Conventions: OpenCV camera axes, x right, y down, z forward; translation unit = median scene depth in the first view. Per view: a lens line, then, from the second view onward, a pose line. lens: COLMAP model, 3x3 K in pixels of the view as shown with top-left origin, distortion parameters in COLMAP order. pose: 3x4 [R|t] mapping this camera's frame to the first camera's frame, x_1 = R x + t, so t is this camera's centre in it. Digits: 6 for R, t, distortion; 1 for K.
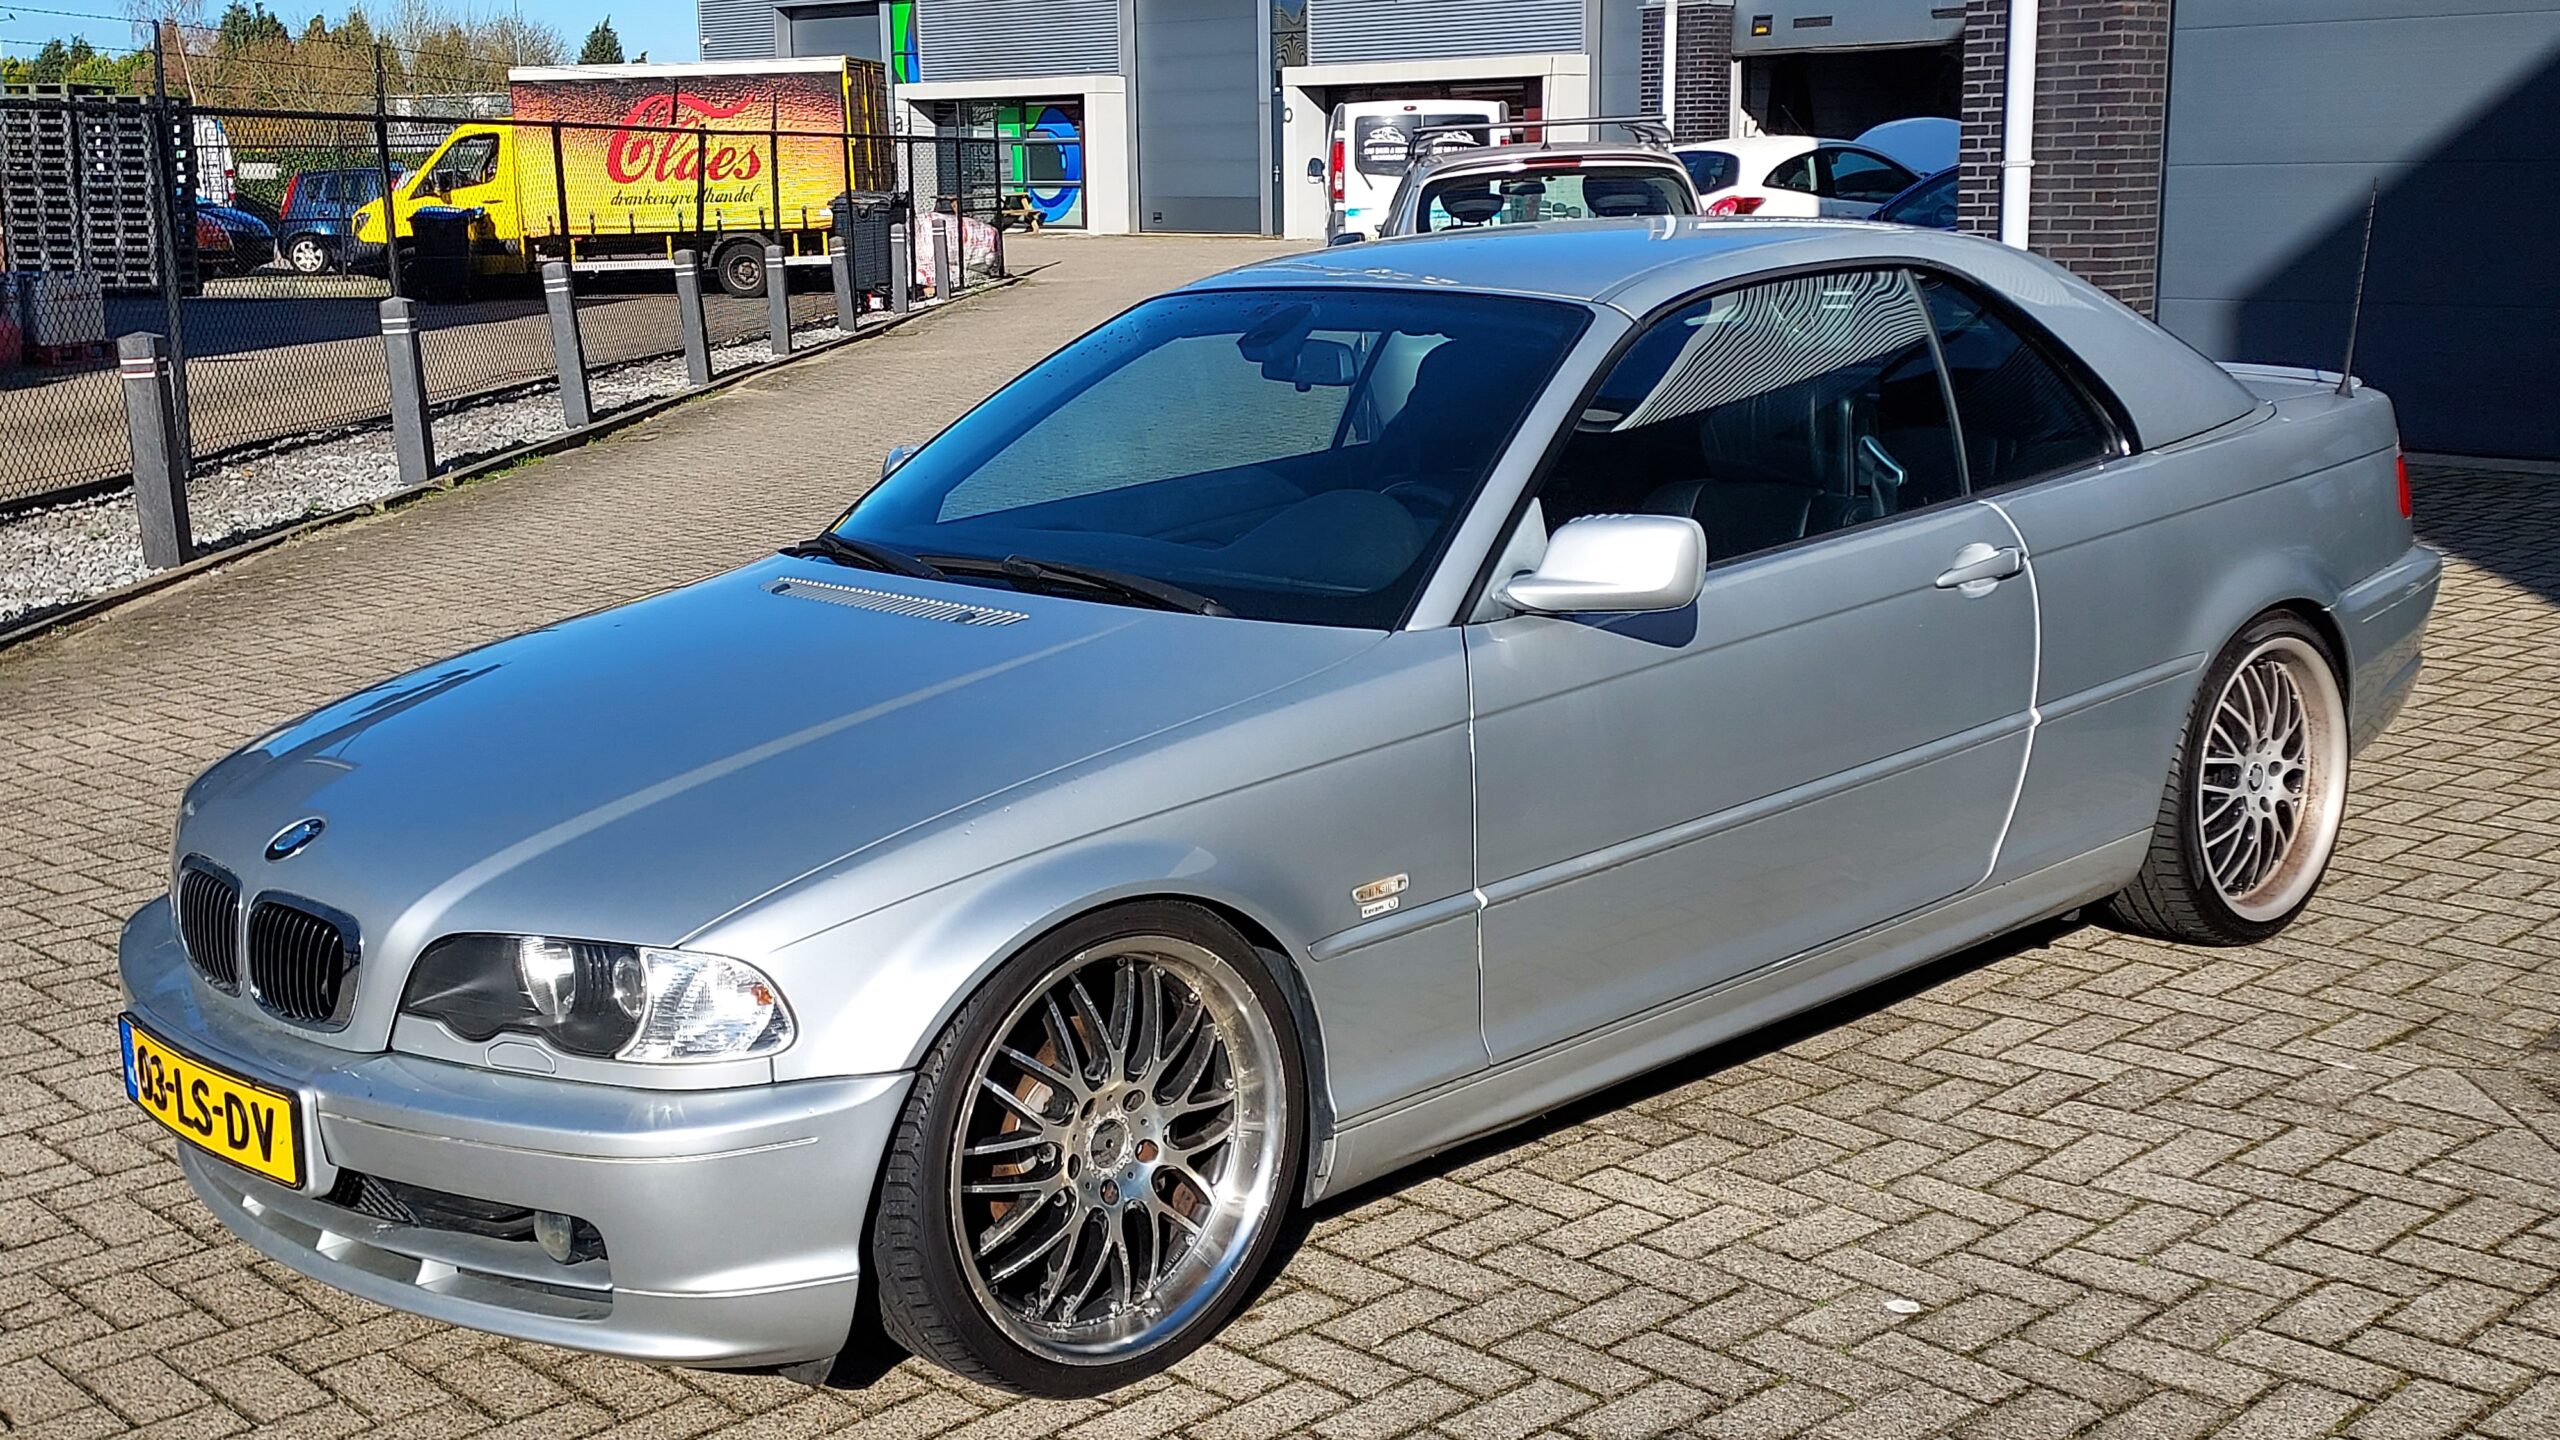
lens RADIAL K [[3089.8, 0, 1280.0], [0, 3089.8, 720.0], [0, 0, 1]] dist [0.157290, -0.285059]
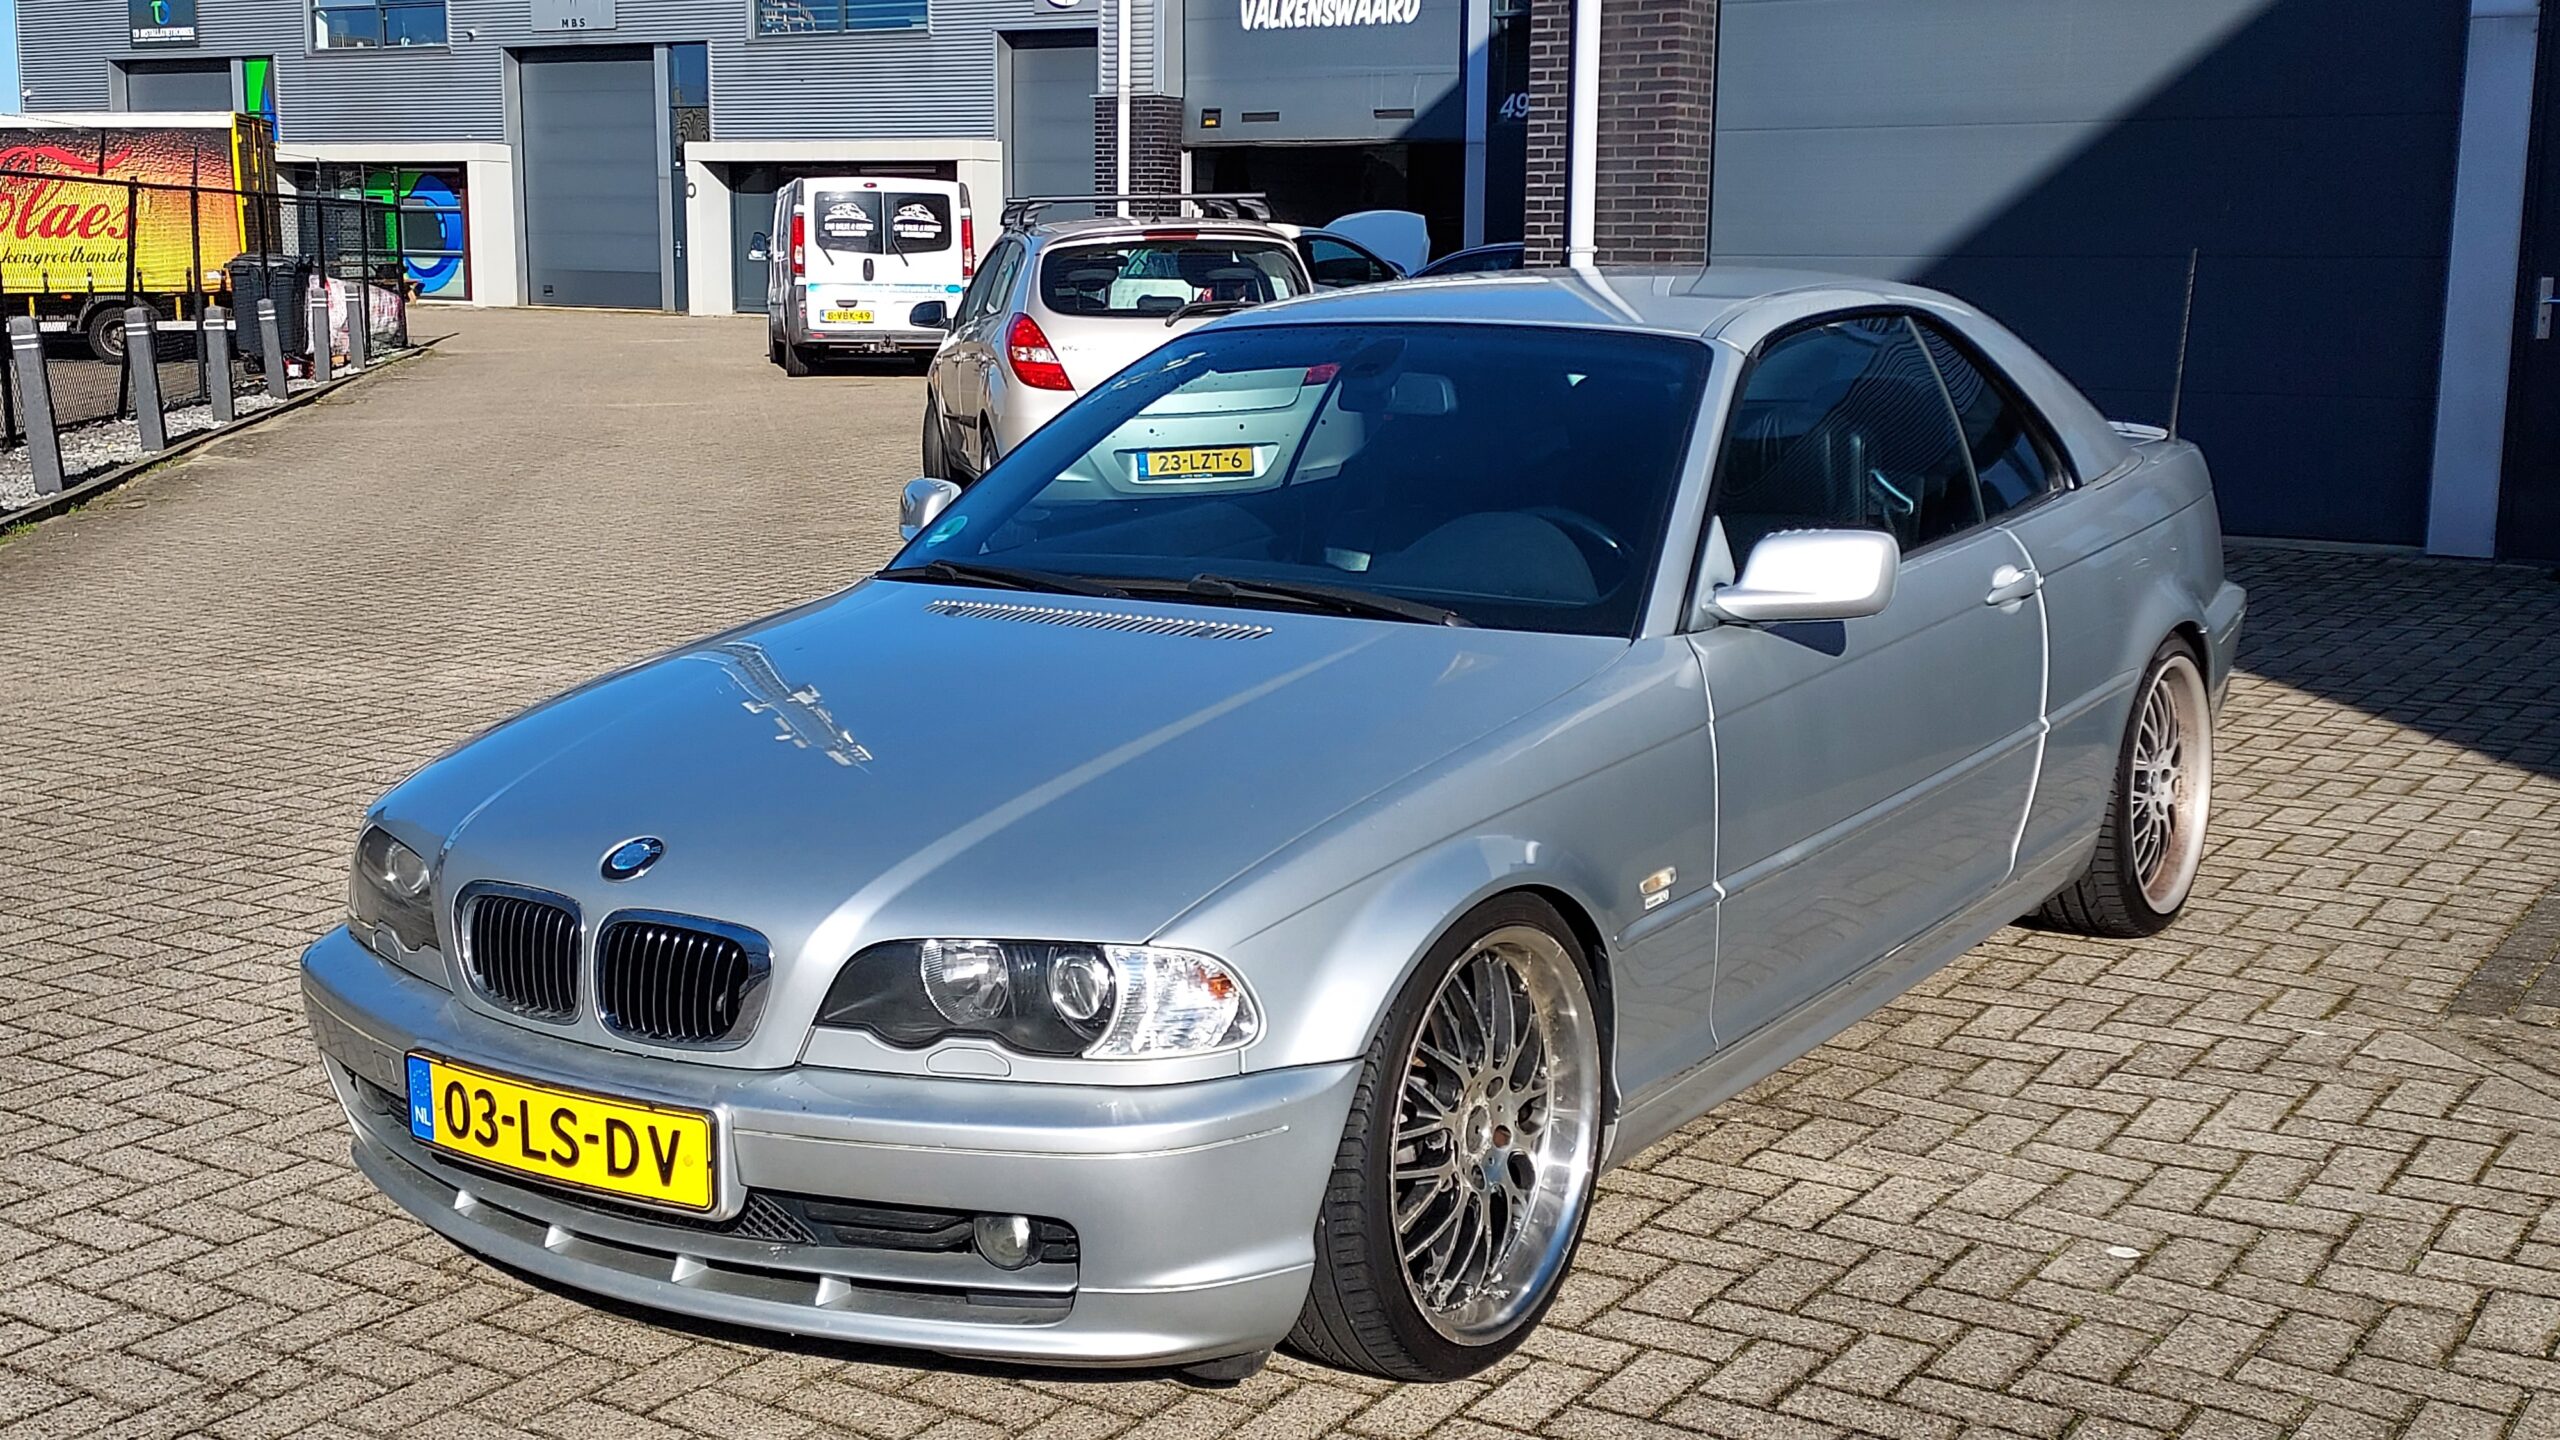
lens RADIAL K [[3089.8, 0, 1280.0], [0, 3089.8, 720.0], [0, 0, 1]] dist [0.157290, -0.285059]
pose [[0.967111, -0.015434, 0.253885, -0.298651], [0.023301, 0.999336, -0.028009, 0.021915], [-0.253284, 0.033003, 0.966829, 0.011970]]
